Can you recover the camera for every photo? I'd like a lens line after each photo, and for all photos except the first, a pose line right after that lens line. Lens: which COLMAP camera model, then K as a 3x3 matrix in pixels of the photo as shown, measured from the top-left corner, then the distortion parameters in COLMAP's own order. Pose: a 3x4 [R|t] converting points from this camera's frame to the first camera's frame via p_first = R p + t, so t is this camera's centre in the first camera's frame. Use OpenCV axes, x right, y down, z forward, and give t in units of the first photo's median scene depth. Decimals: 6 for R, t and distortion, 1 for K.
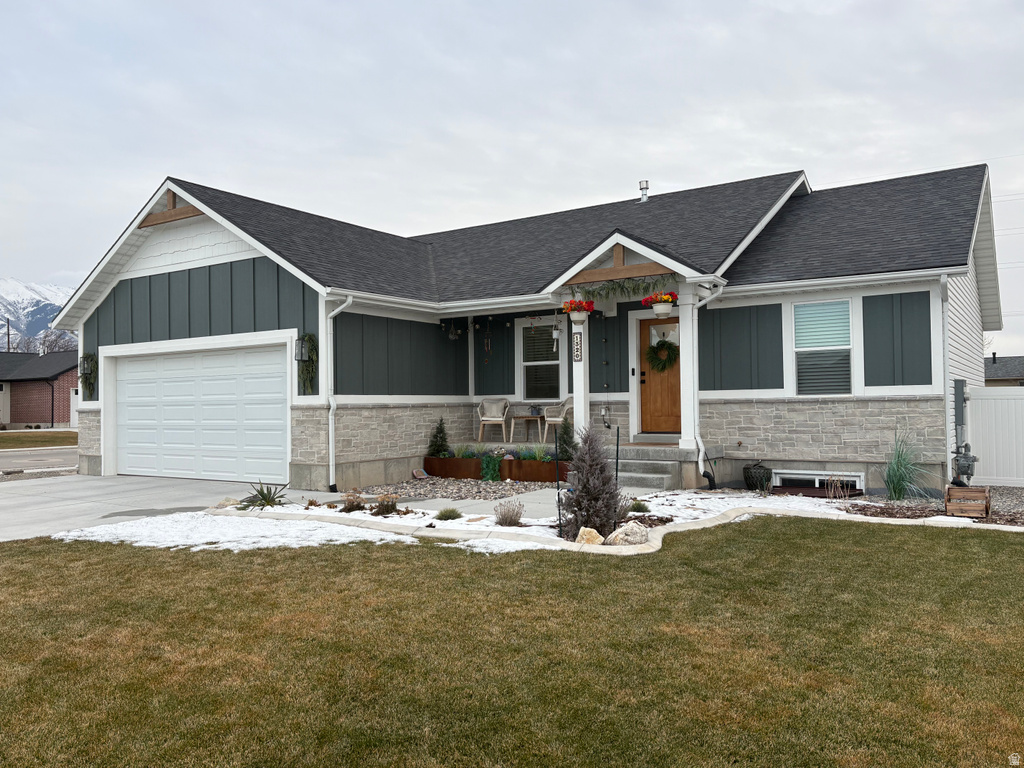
lens RADIAL K [[789.8, 0, 512.0], [0, 789.8, 384.0], [0, 0, 1]] dist [0.056445, -0.002784]
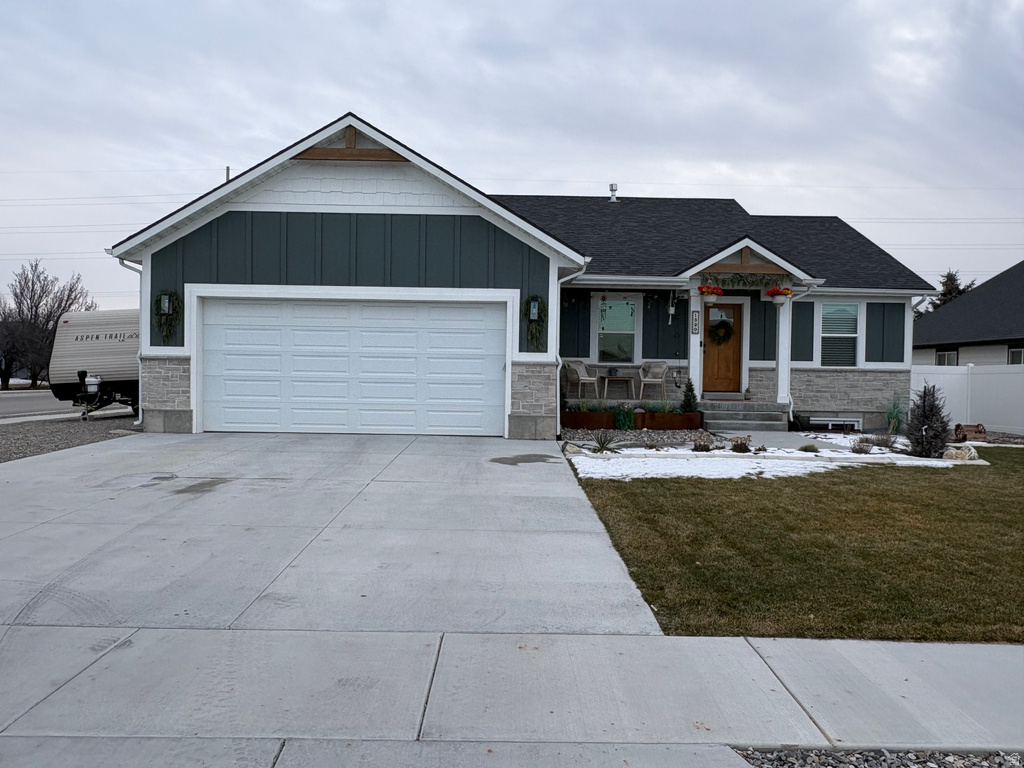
lens RADIAL K [[769.4, 0, 512.0], [0, 769.4, 384.0], [0, 0, 1]] dist [0.004306, 0.001573]
pose [[0.830561, 0.017559, 0.556650, -0.856038], [-0.042226, 0.998611, 0.031505, 0.024867], [-0.555324, -0.049672, 0.830149, 0.142664]]
